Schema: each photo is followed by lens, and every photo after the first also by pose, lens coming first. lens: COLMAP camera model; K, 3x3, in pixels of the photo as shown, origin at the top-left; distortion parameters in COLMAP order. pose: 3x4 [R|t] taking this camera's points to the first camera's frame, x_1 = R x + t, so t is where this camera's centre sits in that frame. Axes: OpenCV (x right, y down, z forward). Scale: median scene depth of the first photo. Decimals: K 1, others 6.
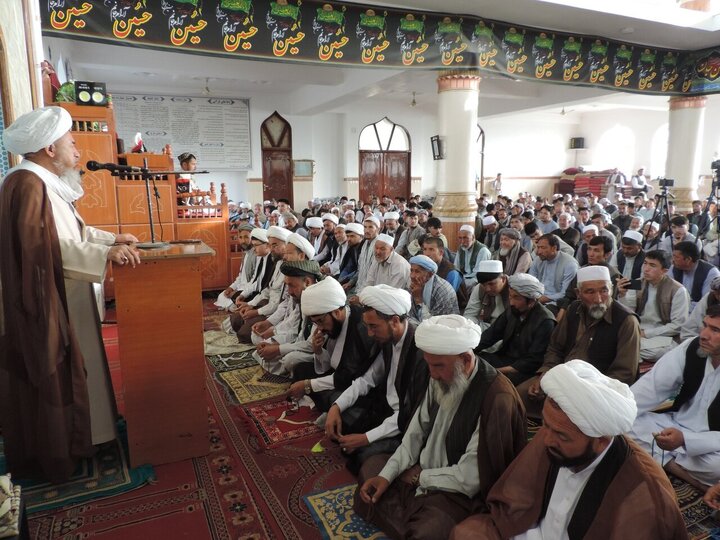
lens RADIAL K [[515.7, 0, 360.0], [0, 515.7, 270.0], [0, 0, 1]] dist [-0.017381, 0.000273]
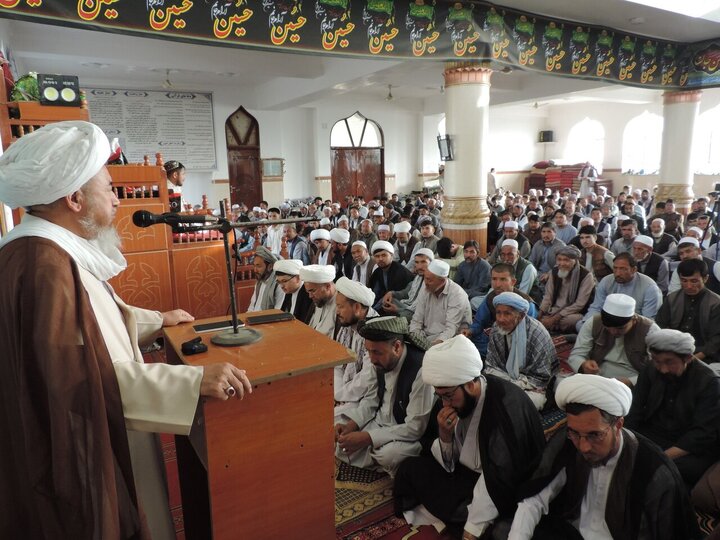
lens RADIAL K [[515.7, 0, 360.0], [0, 515.7, 270.0], [0, 0, 1]] dist [-0.017381, 0.000273]
pose [[0.994452, -0.035721, 0.098936, -0.097124], [0.034299, 0.999283, 0.016038, -0.042264], [-0.099438, -0.012556, 0.994965, 0.110111]]
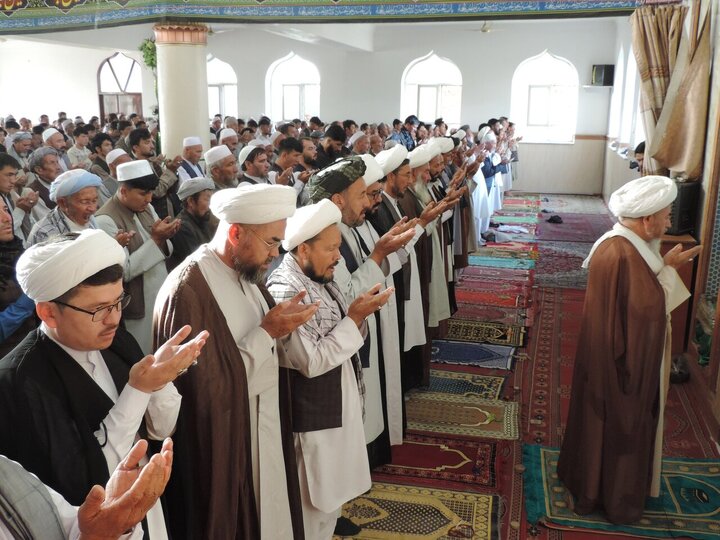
lens RADIAL K [[682.4, 0, 360.0], [0, 682.4, 270.0], [0, 0, 1]] dist [-0.017064, -0.004565]
pose [[-0.768169, -0.154326, 0.621370, -0.269674], [0.109413, 0.924596, 0.364898, -0.198012], [-0.630829, 0.348289, -0.693361, 0.684695]]
